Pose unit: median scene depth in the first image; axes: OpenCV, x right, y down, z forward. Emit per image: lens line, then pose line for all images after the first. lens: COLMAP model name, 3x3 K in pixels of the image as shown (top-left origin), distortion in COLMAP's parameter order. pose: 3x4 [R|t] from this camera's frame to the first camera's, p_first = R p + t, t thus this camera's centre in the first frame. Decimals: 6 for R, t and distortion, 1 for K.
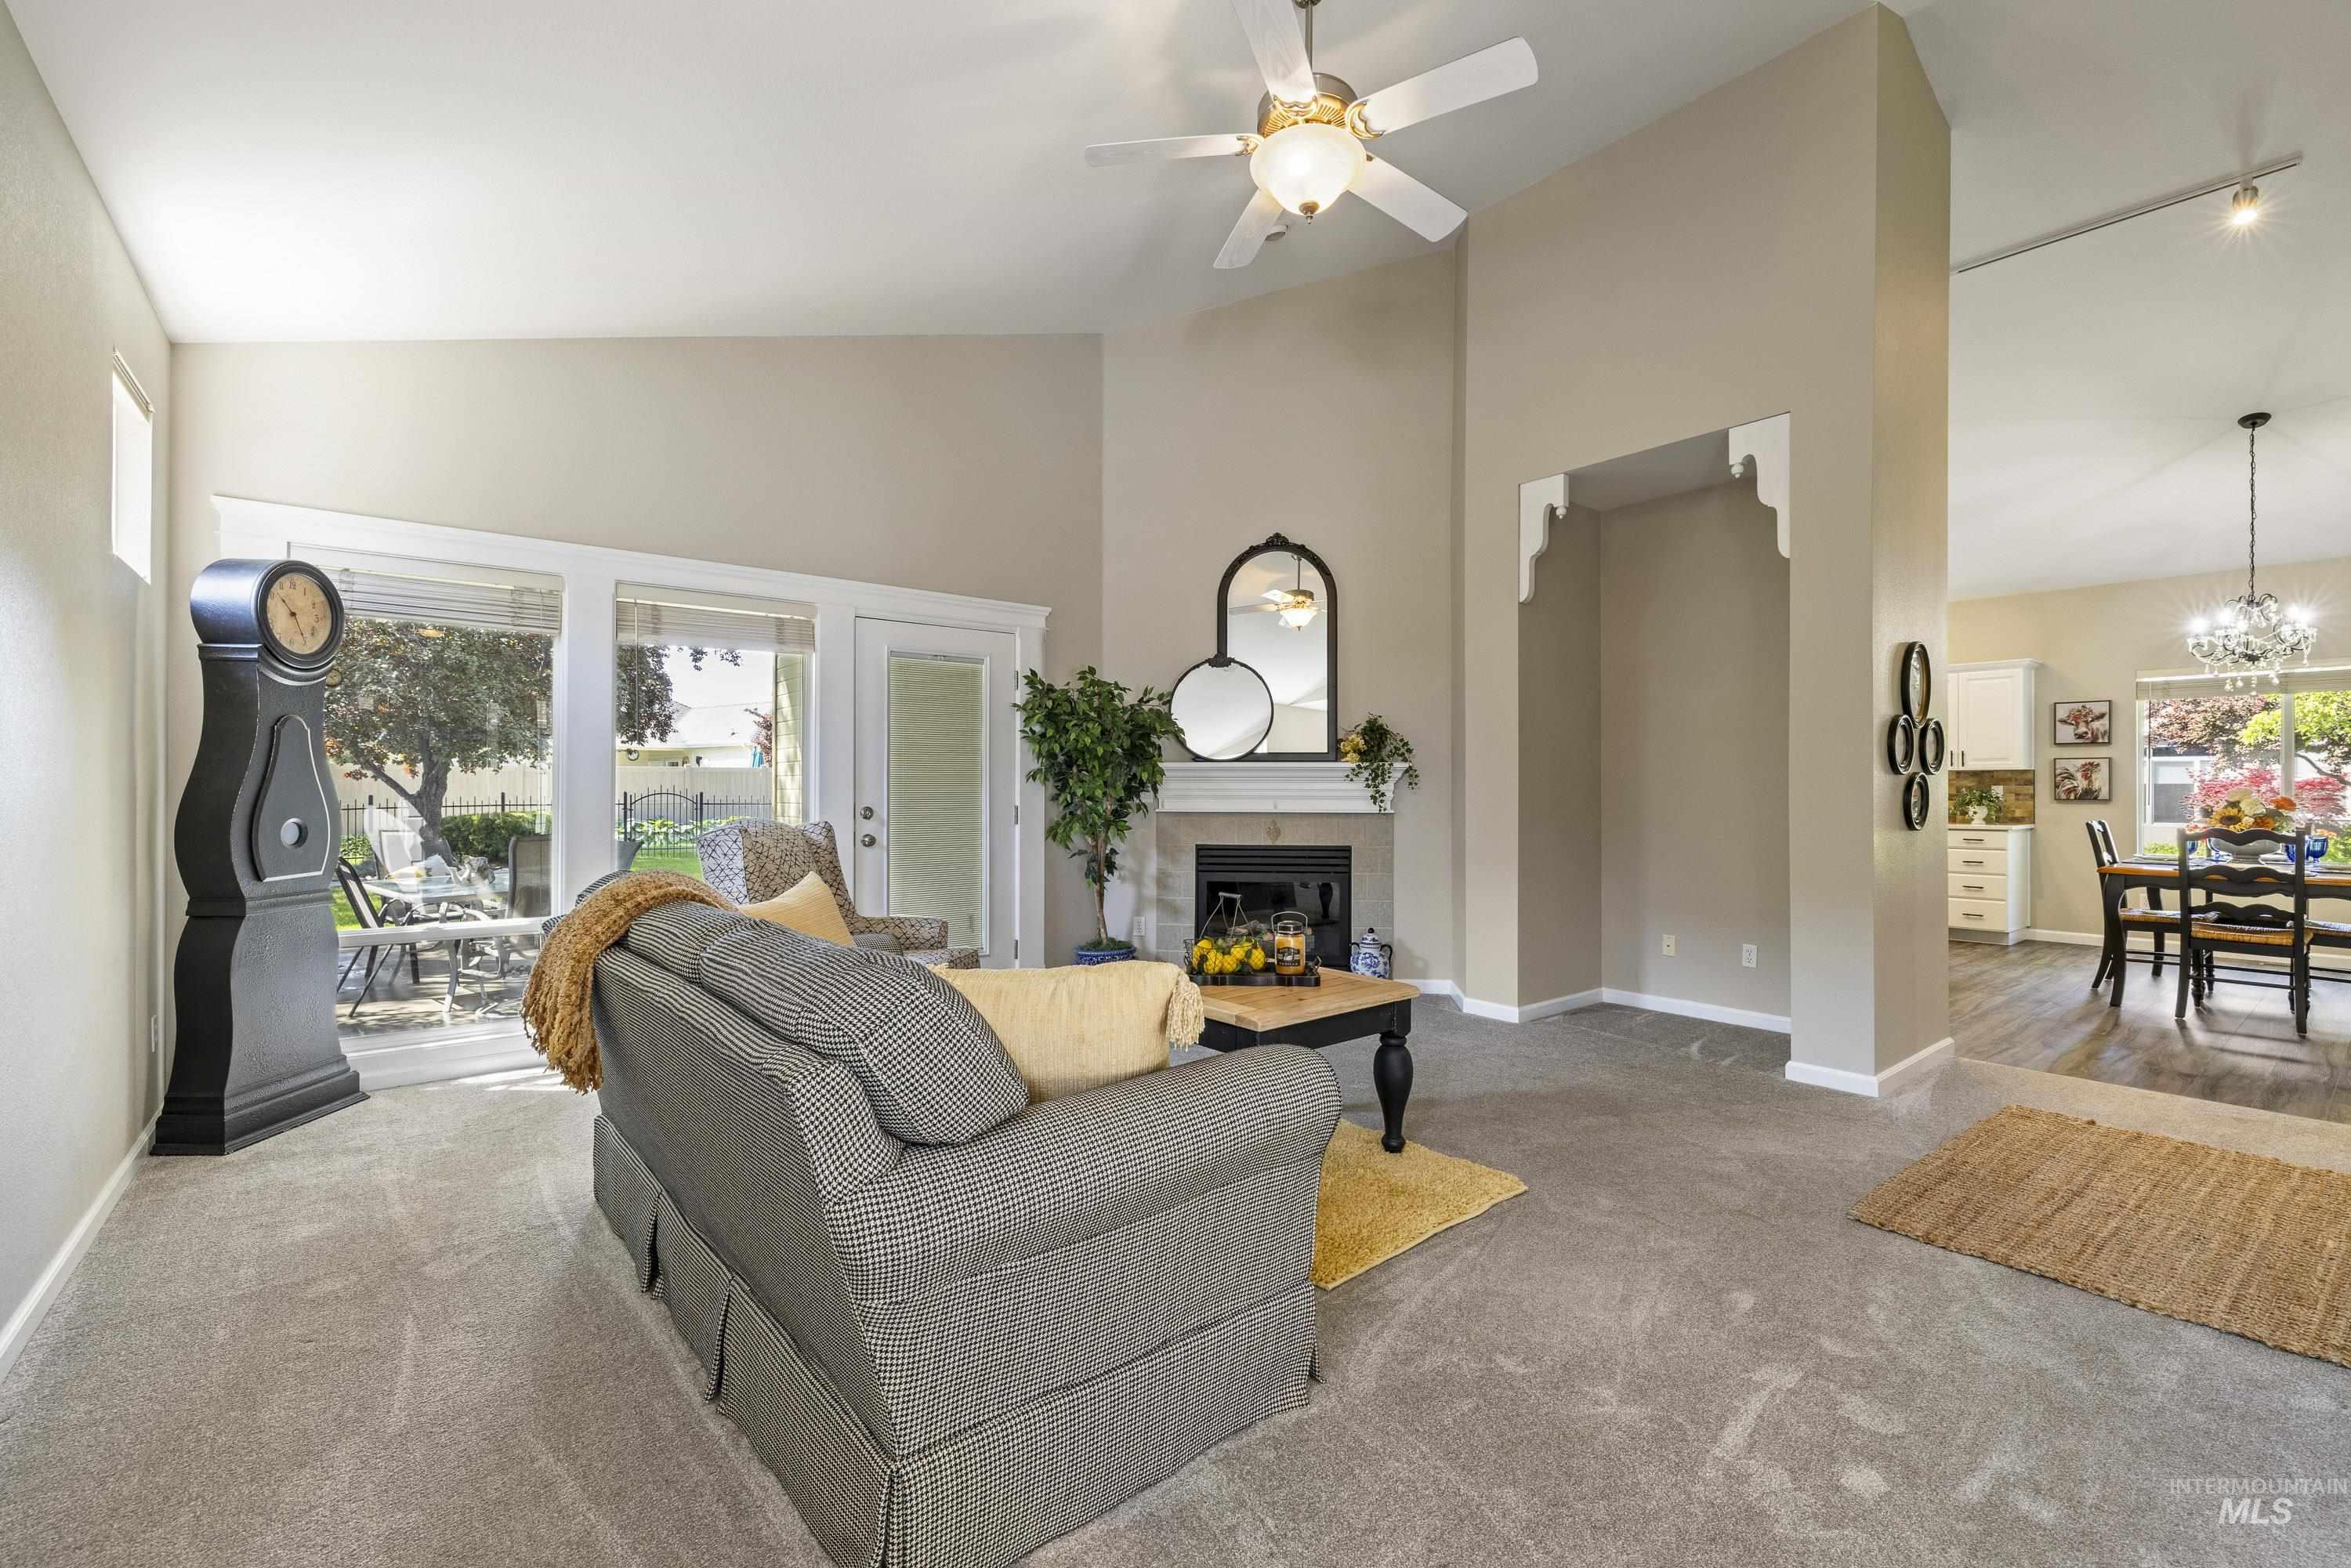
lens RADIAL K [[986.9, 0, 1175.5], [0, 986.9, 784.0], [0, 0, 1]] dist [-0.000678, -0.000373]
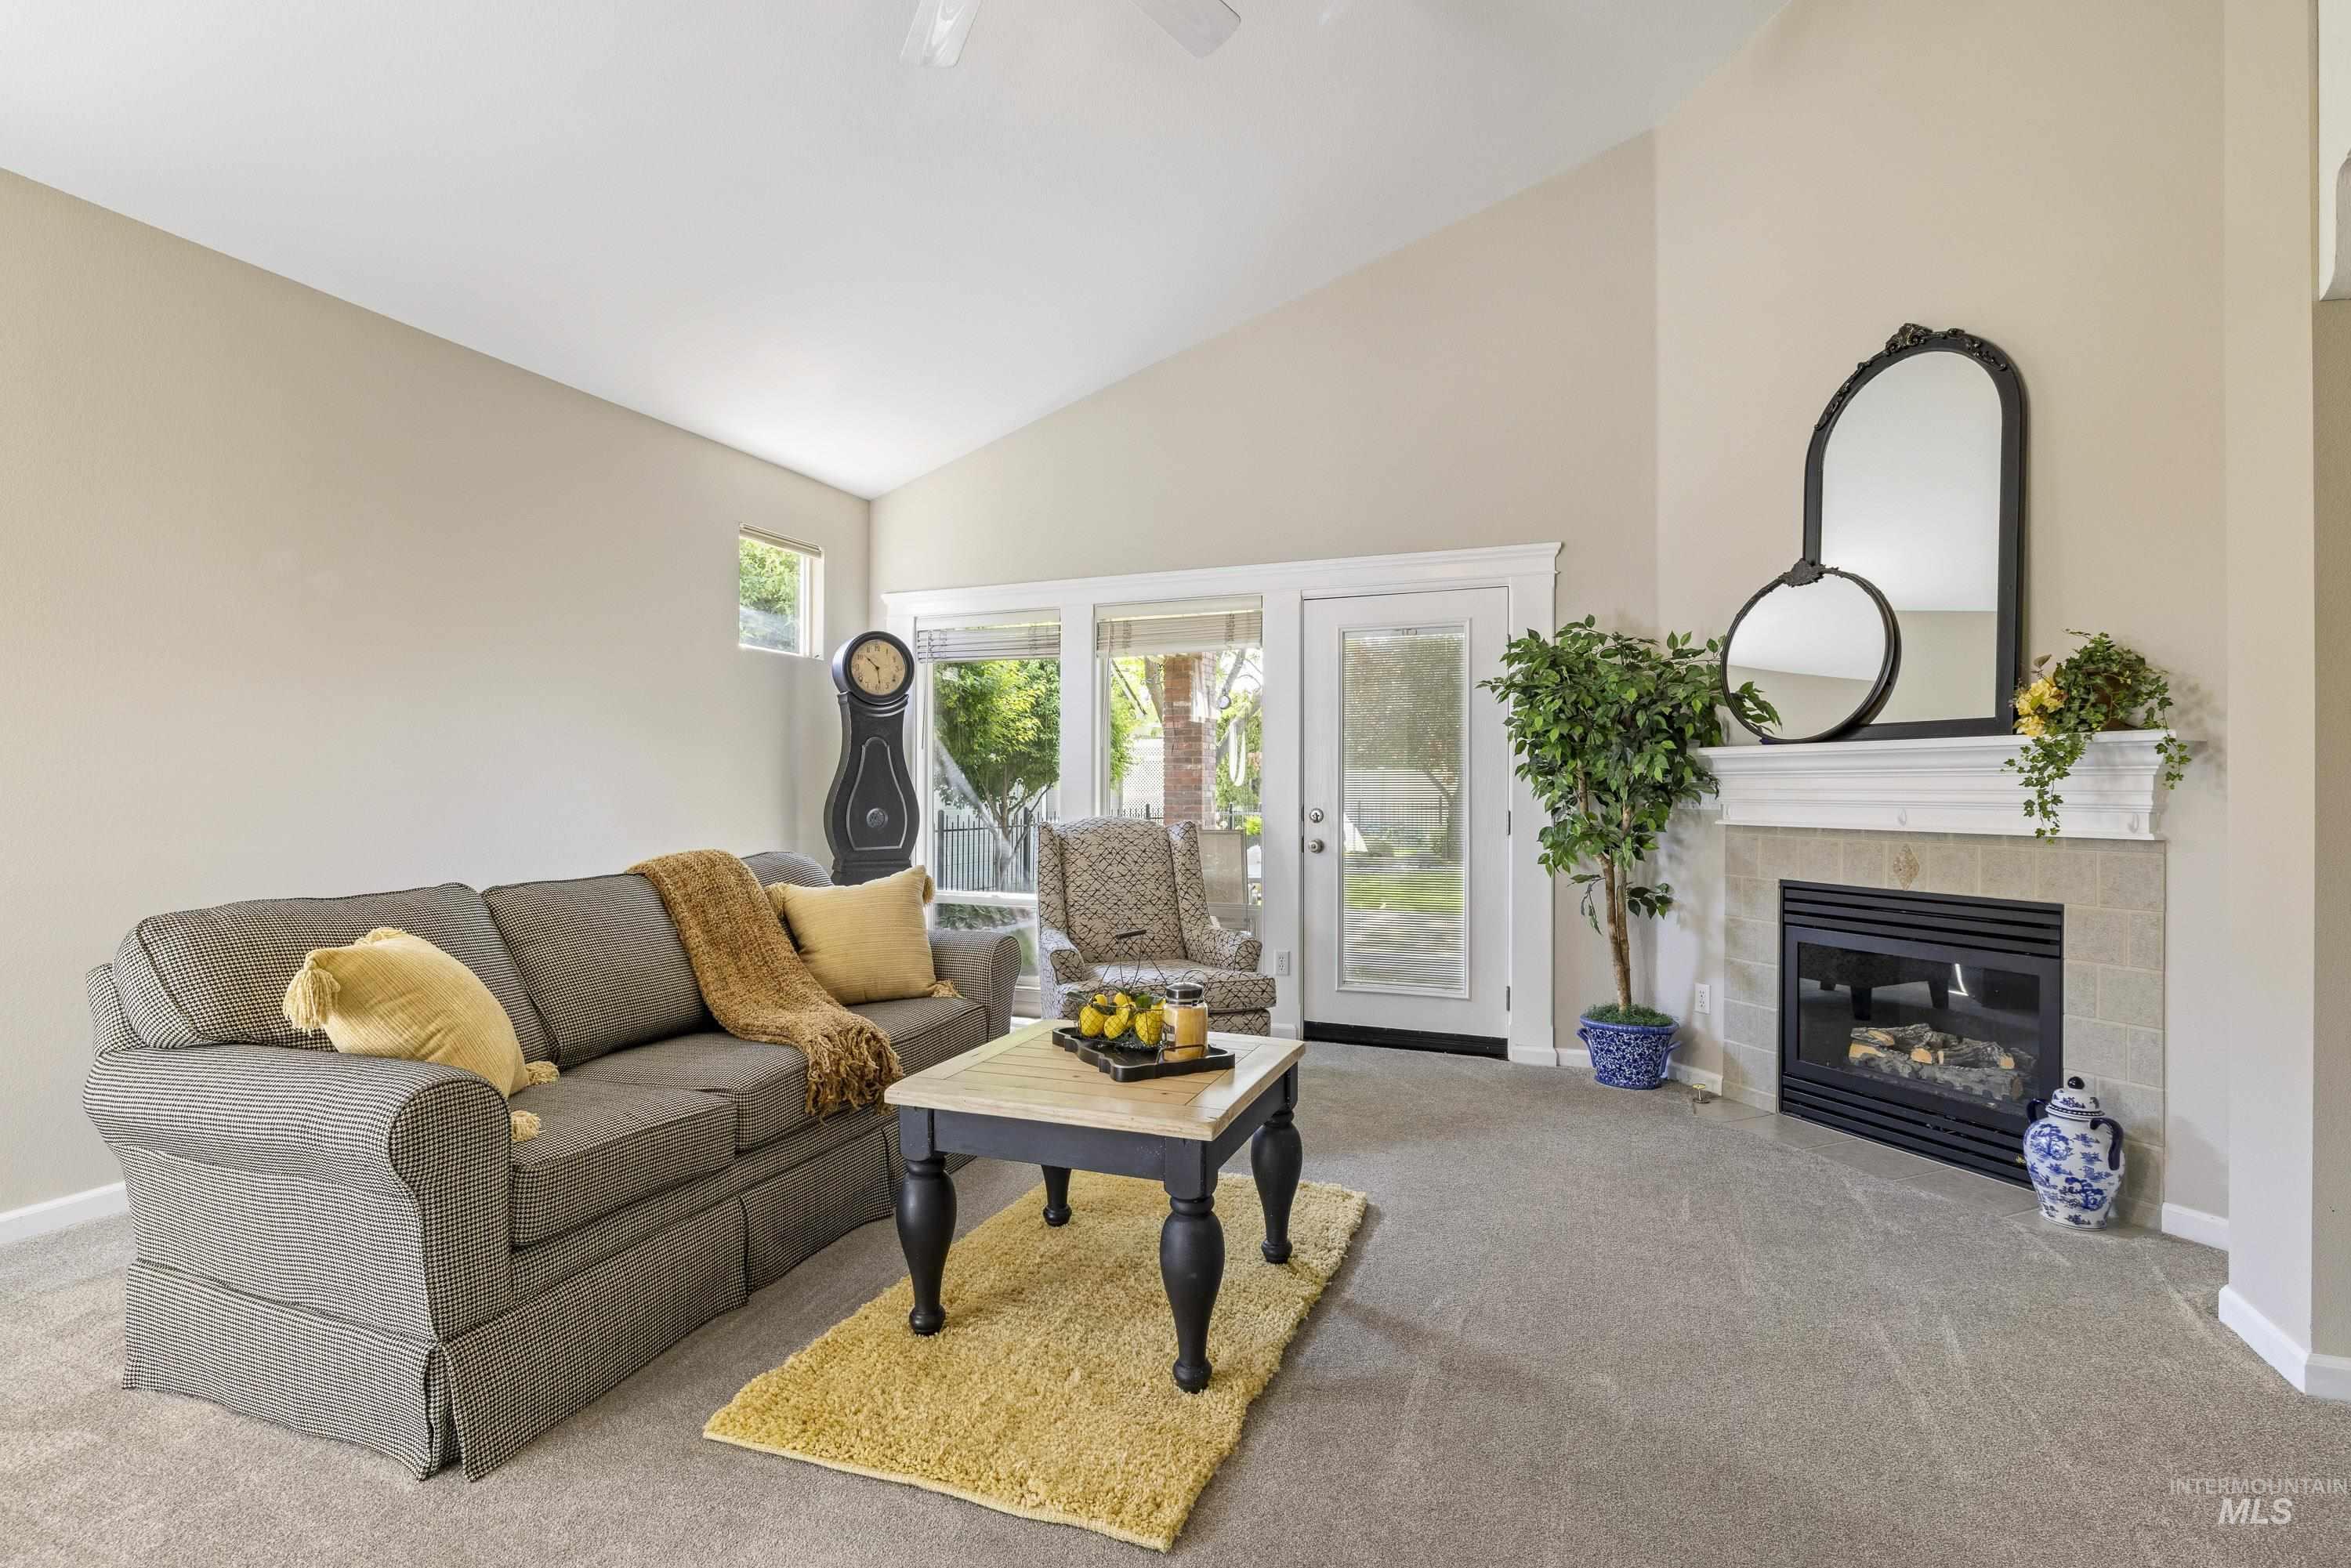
lens RADIAL K [[1089.1, 0, 1209.5], [0, 1089.1, 789.3], [0, 0, 1]] dist [-0.004538, -0.000708]
pose [[0.507142, -0.000251, -0.861862, 0.462634], [0.001935, 0.999998, 0.000848, 0.004183], [0.861860, -0.002098, 0.507141, 0.383631]]
